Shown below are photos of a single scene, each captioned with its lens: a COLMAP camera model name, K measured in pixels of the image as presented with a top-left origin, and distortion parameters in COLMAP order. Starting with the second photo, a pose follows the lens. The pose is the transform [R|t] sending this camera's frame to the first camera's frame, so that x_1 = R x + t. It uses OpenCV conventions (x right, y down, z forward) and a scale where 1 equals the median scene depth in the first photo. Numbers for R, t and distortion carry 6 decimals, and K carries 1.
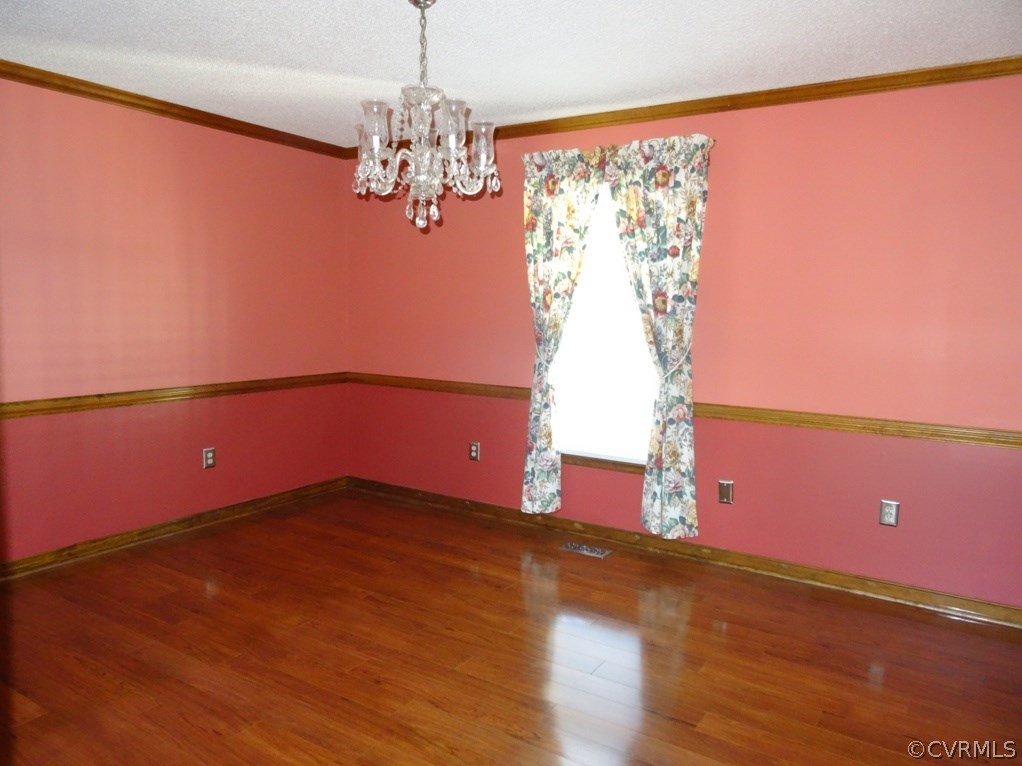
lens RADIAL K [[726.8, 0, 509.0], [0, 726.8, 381.5], [0, 0, 1]] dist [0.000035, 0.005660]
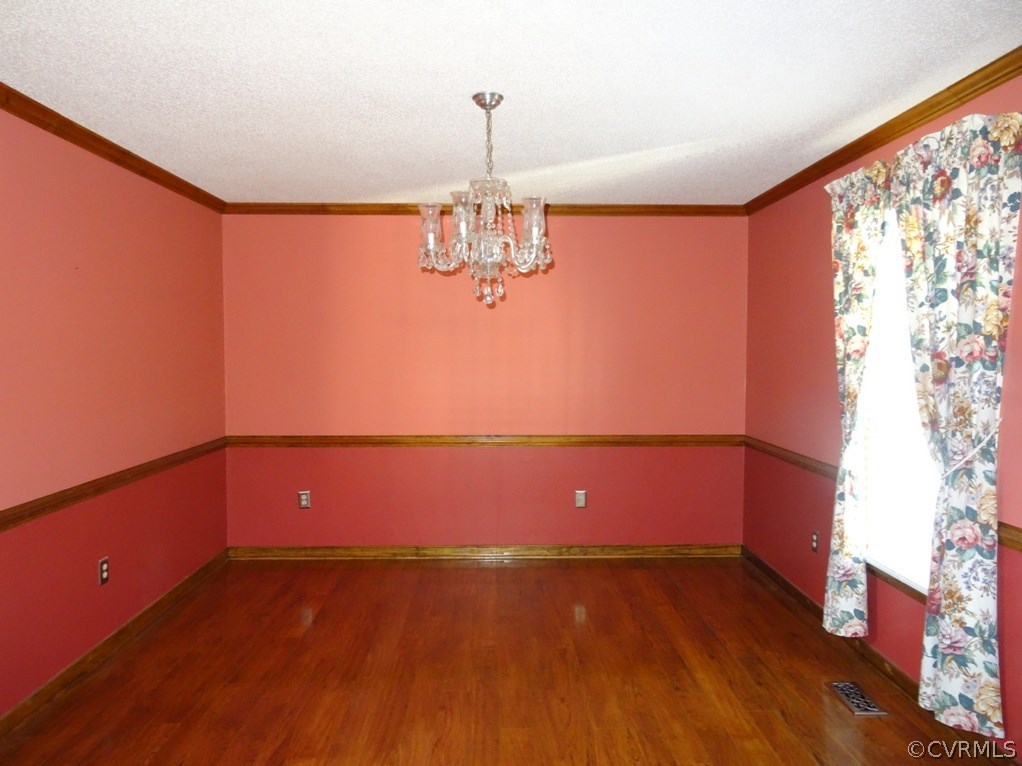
lens RADIAL K [[726.8, 0, 508.7], [0, 726.8, 382.3], [0, 0, 1]] dist [0.000035, 0.005660]
pose [[0.565495, 0.019847, -0.824513, 0.538340], [-0.077451, 0.996570, -0.029132, -0.042361], [0.821107, 0.080334, 0.565093, 0.278237]]
